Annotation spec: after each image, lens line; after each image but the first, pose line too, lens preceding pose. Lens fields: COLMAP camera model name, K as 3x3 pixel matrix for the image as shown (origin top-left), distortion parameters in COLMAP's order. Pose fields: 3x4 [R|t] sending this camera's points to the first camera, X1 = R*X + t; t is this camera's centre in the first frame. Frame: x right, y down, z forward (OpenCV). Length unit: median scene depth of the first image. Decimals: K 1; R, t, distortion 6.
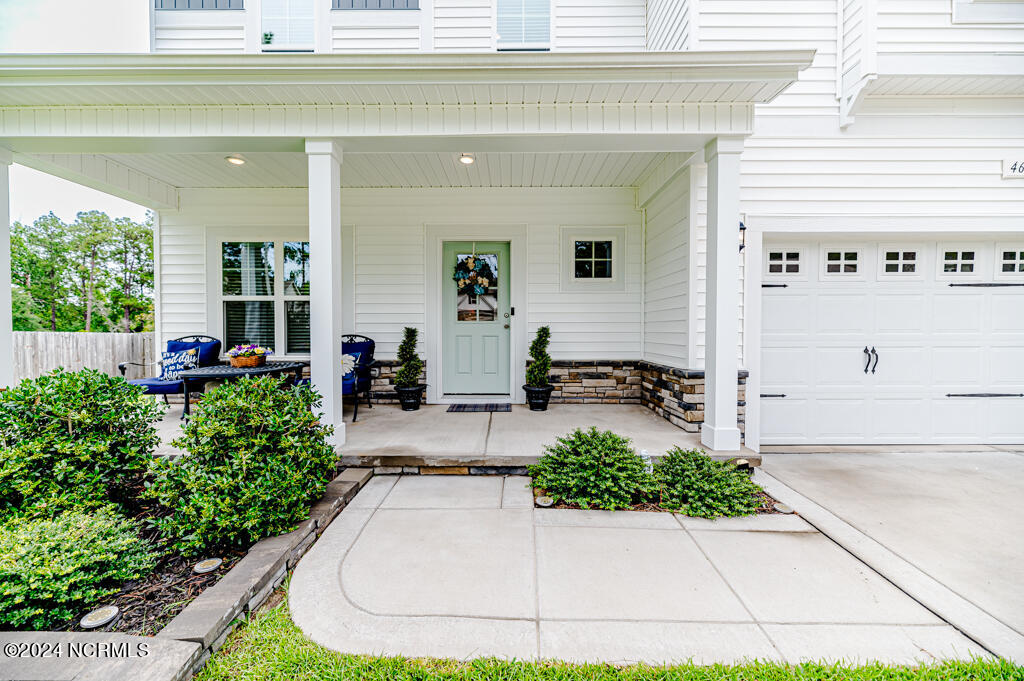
lens RADIAL K [[406.7, 0, 507.9], [0, 406.7, 339.8], [0, 0, 1]] dist [0.009489, -0.000704]
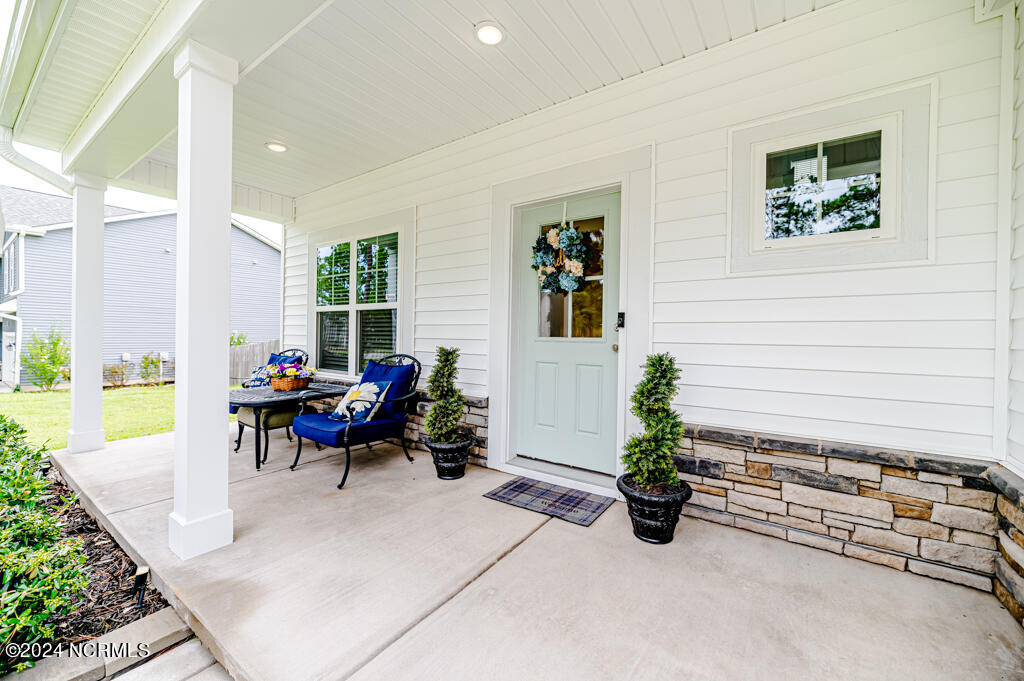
lens RADIAL K [[406.7, 0, 514.9], [0, 406.7, 333.9], [0, 0, 1]] dist [0.009489, -0.000704]
pose [[0.827891, 0.011216, -0.560776, 0.193599], [-0.022541, 0.999658, -0.013285, -0.043539], [0.560435, 0.023639, 0.827861, 0.511179]]
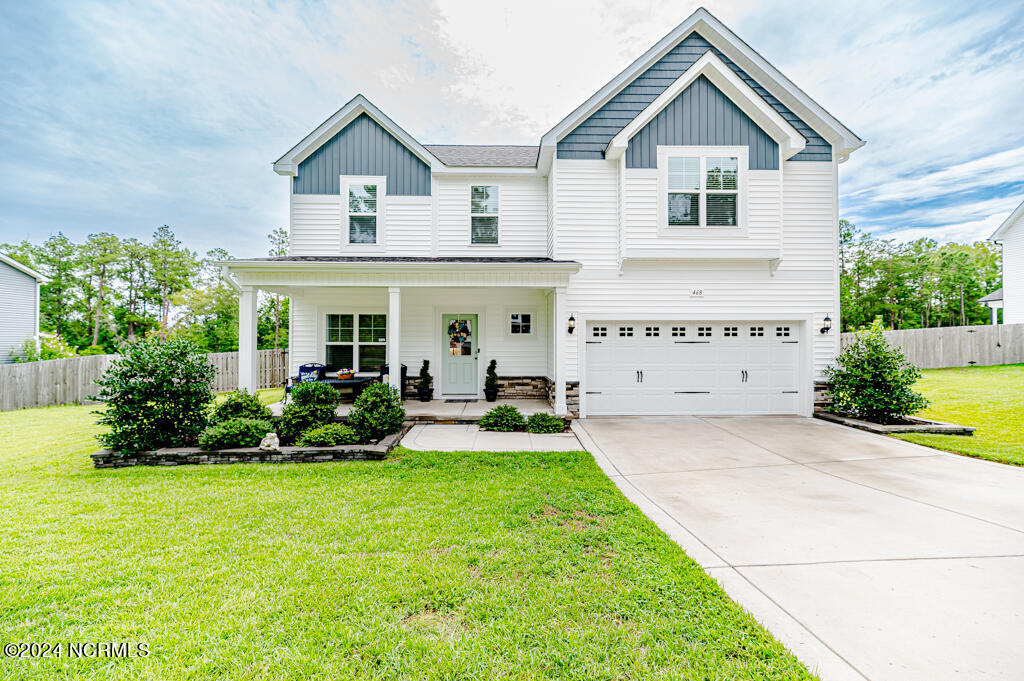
lens RADIAL K [[406.7, 0, 514.5], [0, 406.7, 341.3], [0, 0, 1]] dist [0.009489, -0.000704]
pose [[0.999203, 0.003076, 0.039797, 0.105238], [-0.001981, 0.999619, -0.027519, -0.062656], [-0.039867, 0.027418, 0.998829, -0.941585]]
